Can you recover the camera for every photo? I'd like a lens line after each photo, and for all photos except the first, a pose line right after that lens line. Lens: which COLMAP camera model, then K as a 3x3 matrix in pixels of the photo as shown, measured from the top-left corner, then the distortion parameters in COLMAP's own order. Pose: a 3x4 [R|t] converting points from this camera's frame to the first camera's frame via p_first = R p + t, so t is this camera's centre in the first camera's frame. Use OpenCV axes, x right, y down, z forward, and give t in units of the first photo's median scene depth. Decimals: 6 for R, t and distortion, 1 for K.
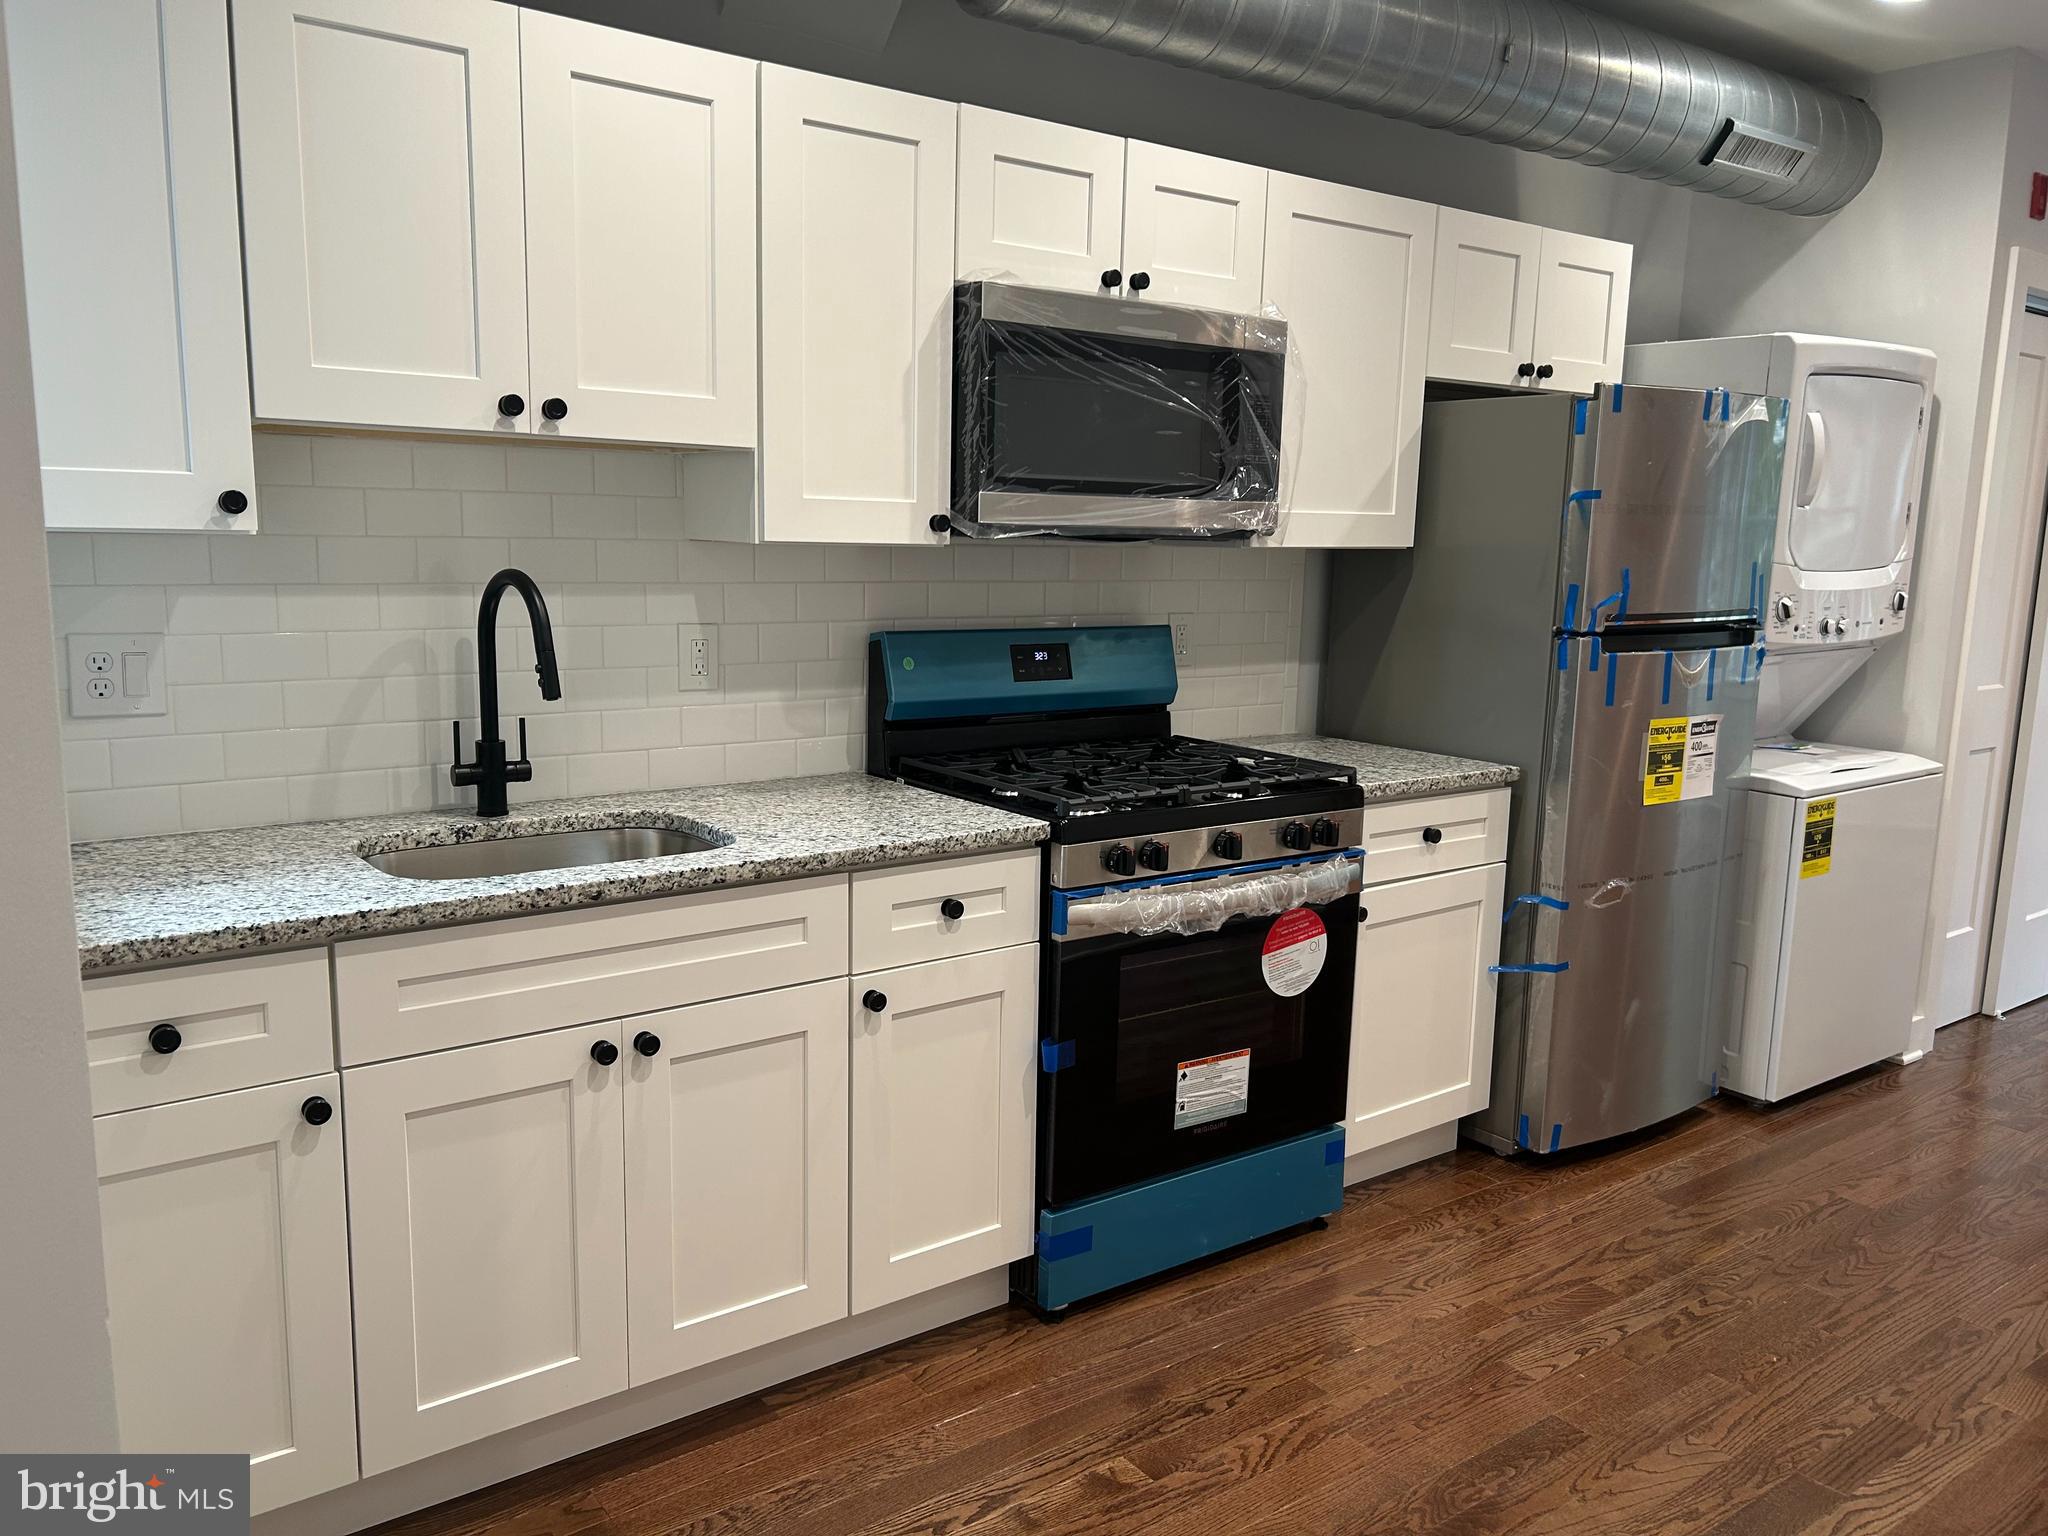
lens RADIAL K [[1538.1, 0, 1024.9], [0, 1538.1, 779.5], [0, 0, 1]] dist [0.056758, -0.059739]
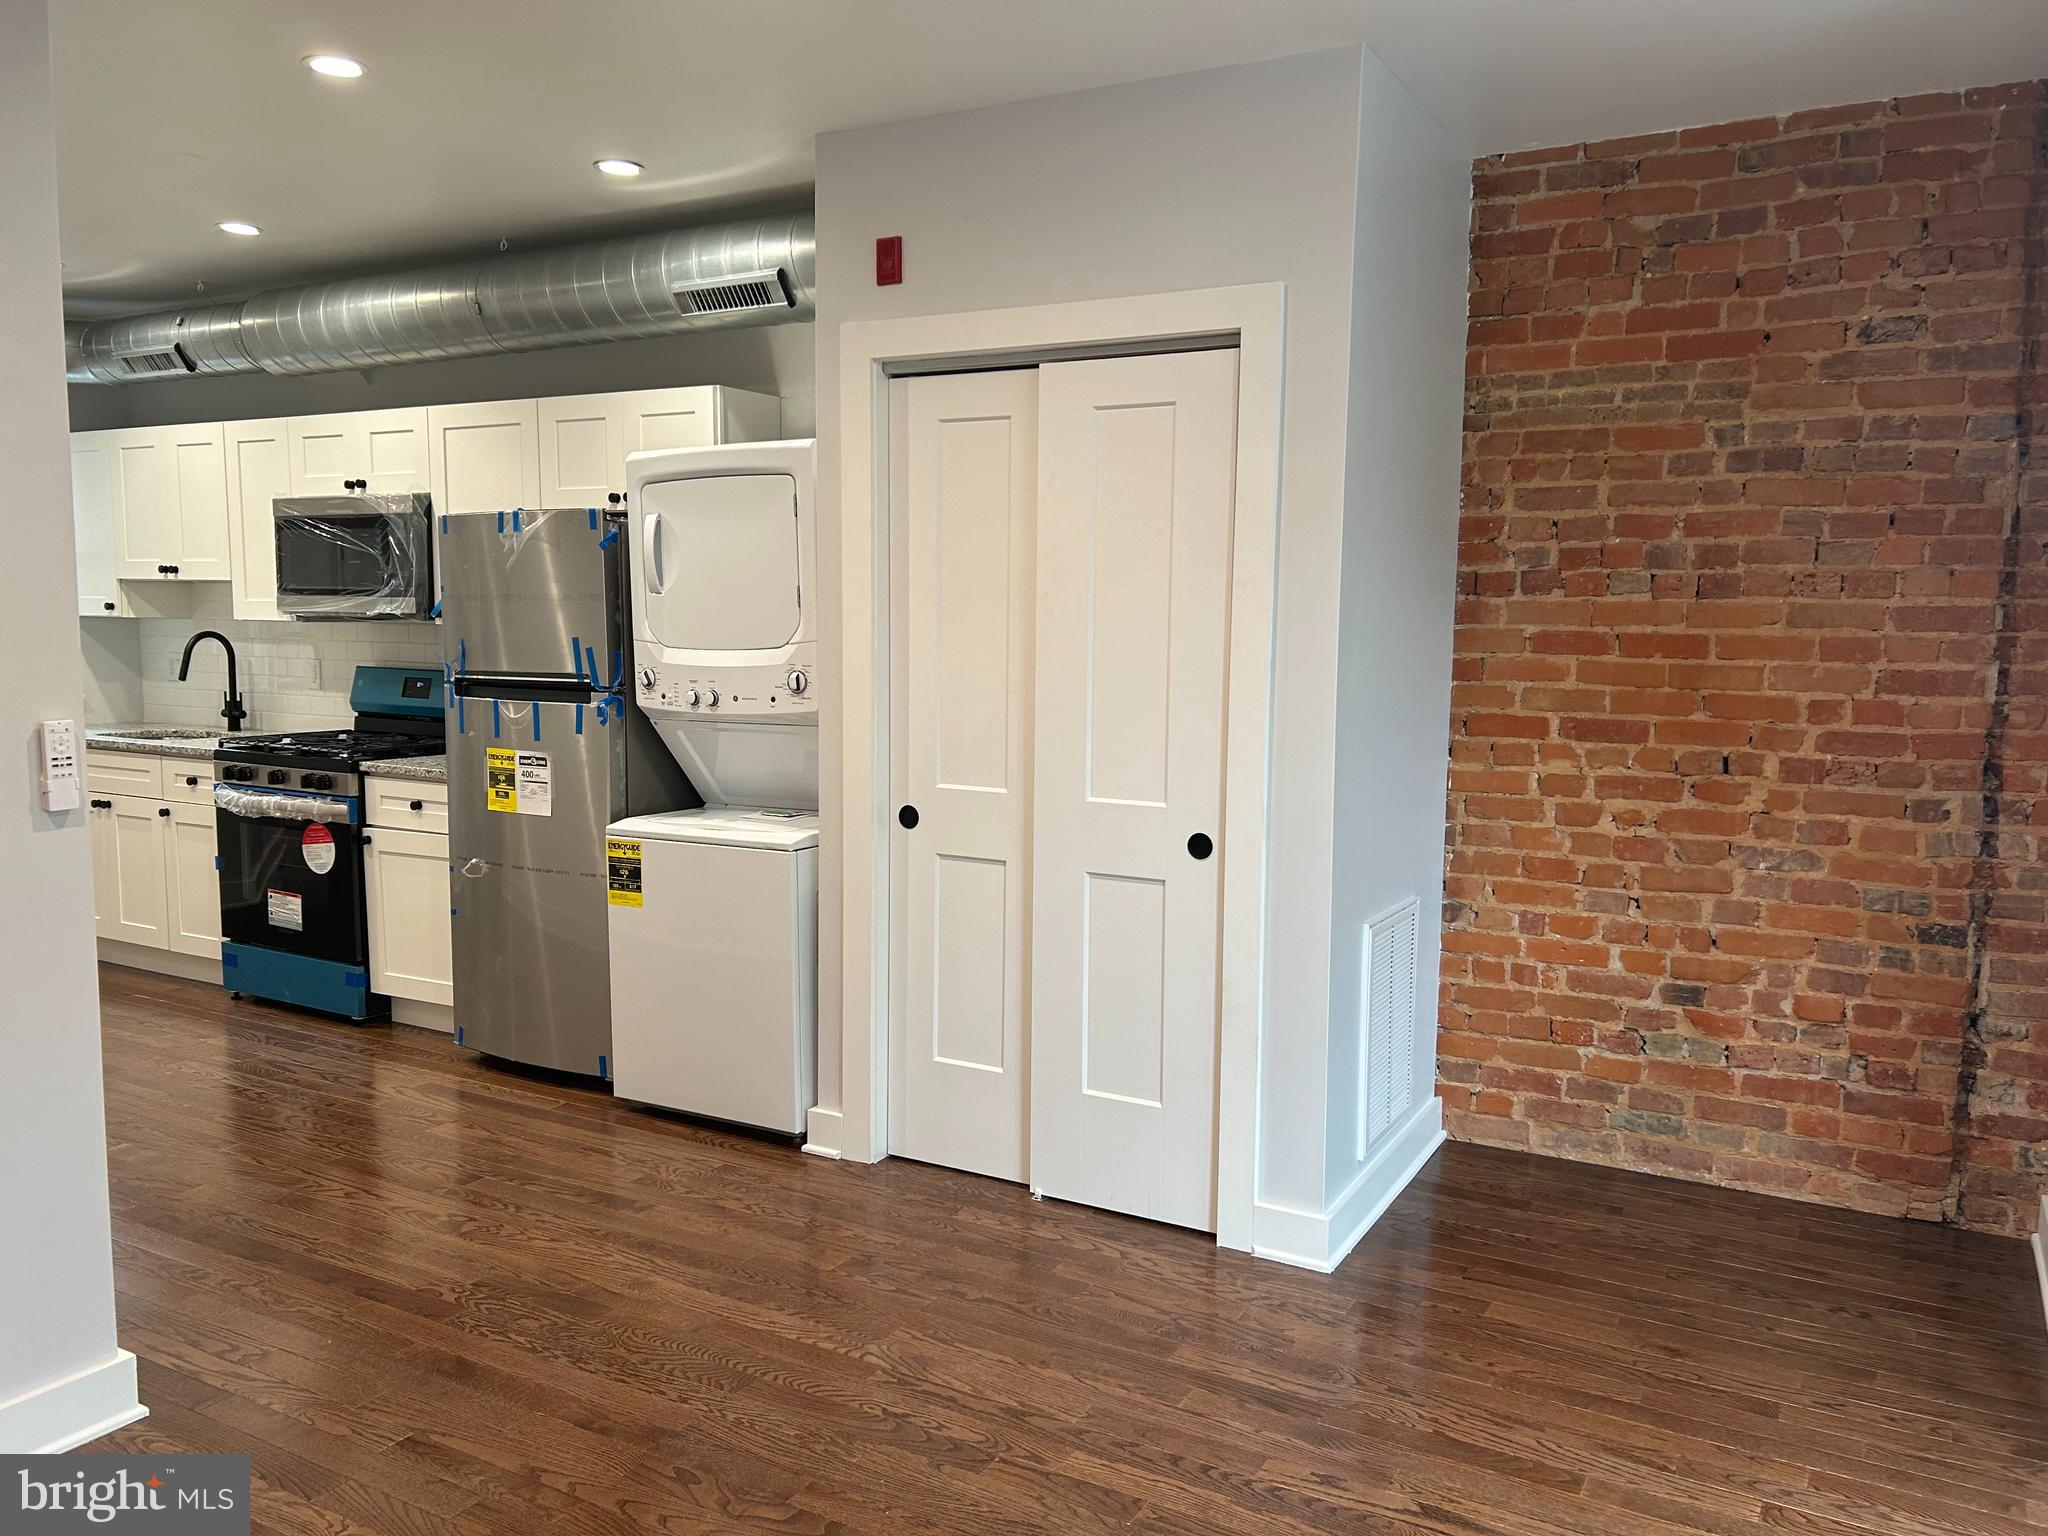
lens RADIAL K [[1538.1, 0, 1030.1], [0, 1538.1, 774.2], [0, 0, 1]] dist [0.056758, -0.059739]
pose [[0.399267, 0.080441, -0.913299, 1.822157], [-0.153204, 0.987991, 0.020043, -0.114322], [0.903944, 0.131919, 0.406796, 0.858244]]
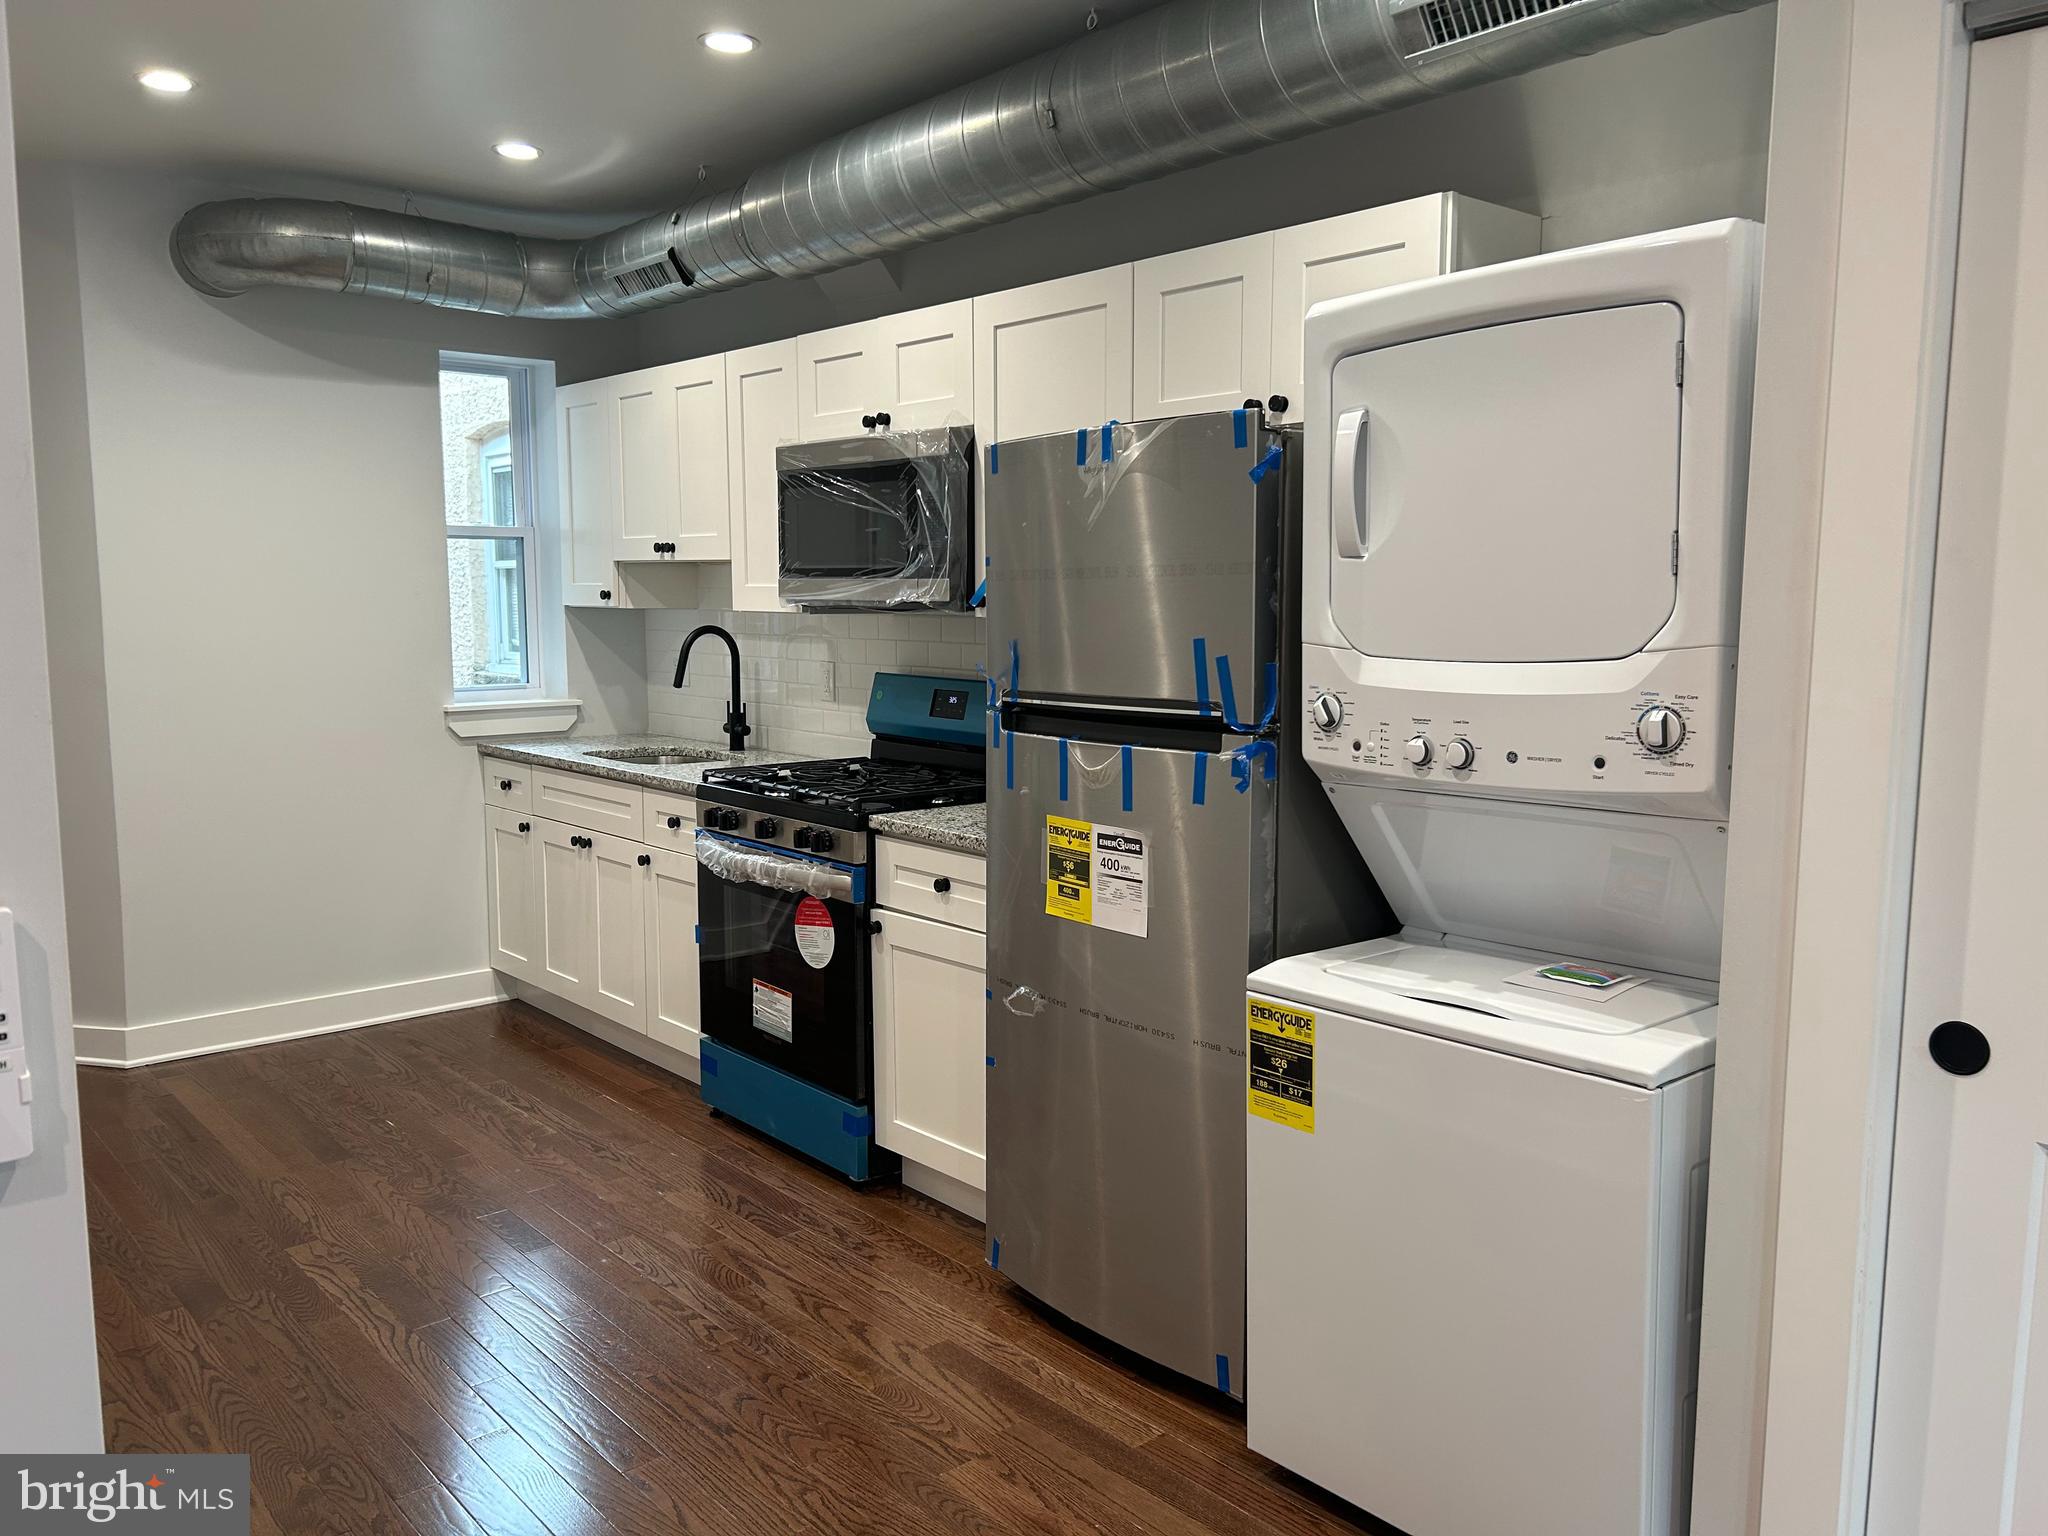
lens RADIAL K [[1538.1, 0, 1025.3], [0, 1538.1, 769.1], [0, 0, 1]] dist [0.056758, -0.059739]
pose [[0.080543, 0.092602, -0.992440, 1.220927], [-0.165102, 0.983160, 0.078337, -0.125392], [0.982982, 0.157545, 0.094476, 0.881778]]
